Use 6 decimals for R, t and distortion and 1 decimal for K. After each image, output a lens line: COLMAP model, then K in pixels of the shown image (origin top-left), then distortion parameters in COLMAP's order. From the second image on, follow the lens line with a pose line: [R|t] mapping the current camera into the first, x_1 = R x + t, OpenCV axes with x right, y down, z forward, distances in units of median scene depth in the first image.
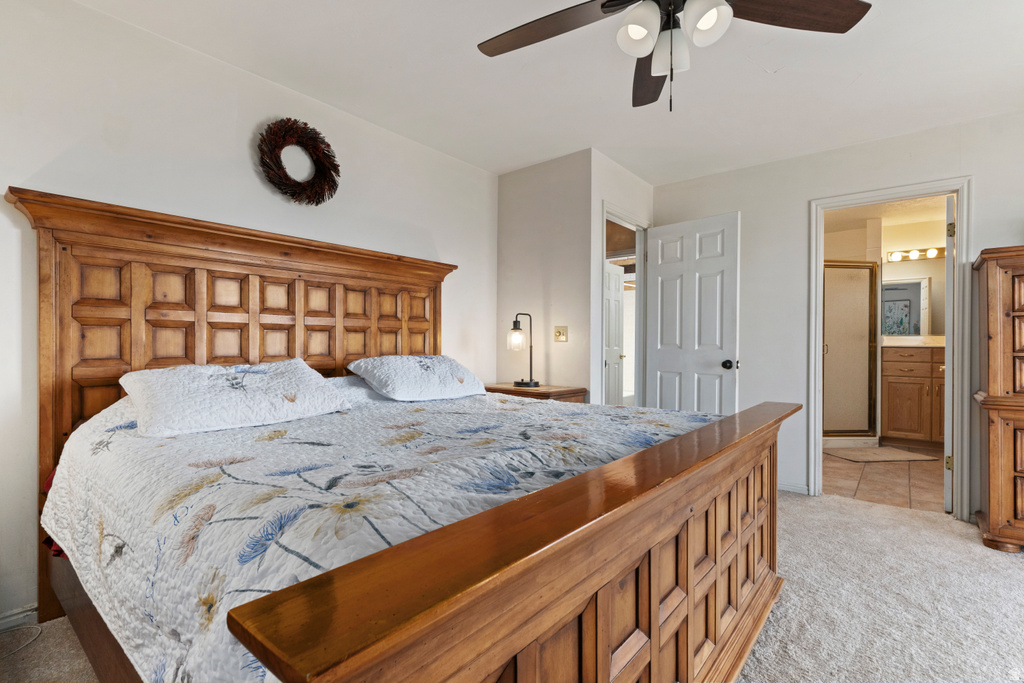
lens RADIAL K [[480.7, 0, 512.0], [0, 480.7, 341.5], [0, 0, 1]] dist [0.001141, 0.000829]
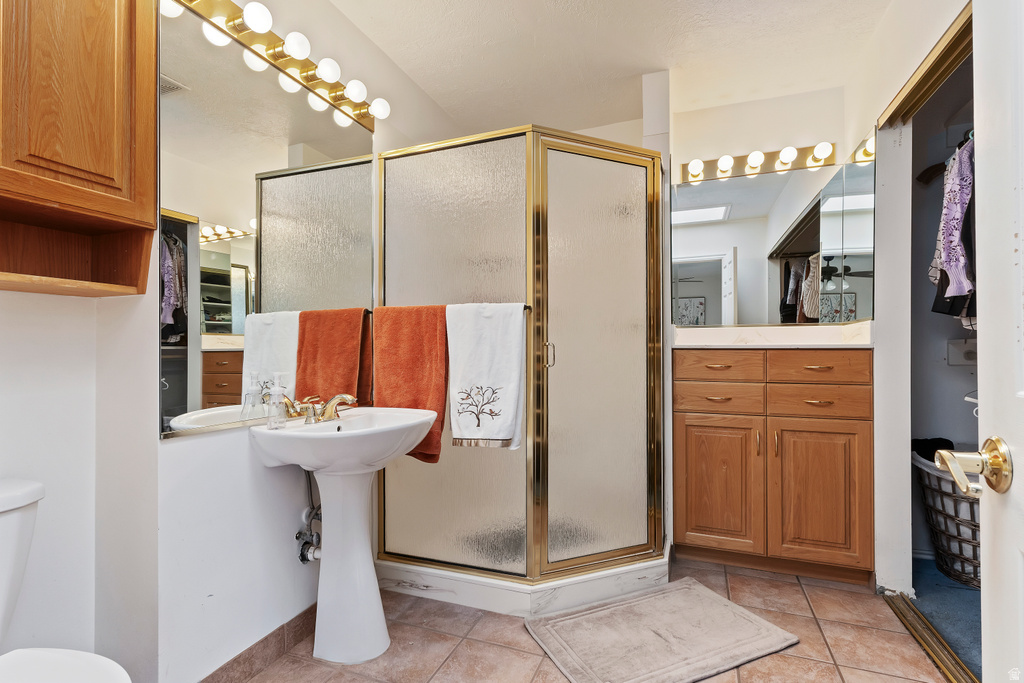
lens RADIAL K [[480.7, 0, 512.0], [0, 480.7, 341.5], [0, 0, 1]] dist [0.001141, 0.000829]
pose [[0.949442, -0.000978, 0.313941, 0.229977], [0.006104, 0.999864, -0.015345, 0.005017], [-0.313883, 0.016485, 0.949319, 0.294228]]
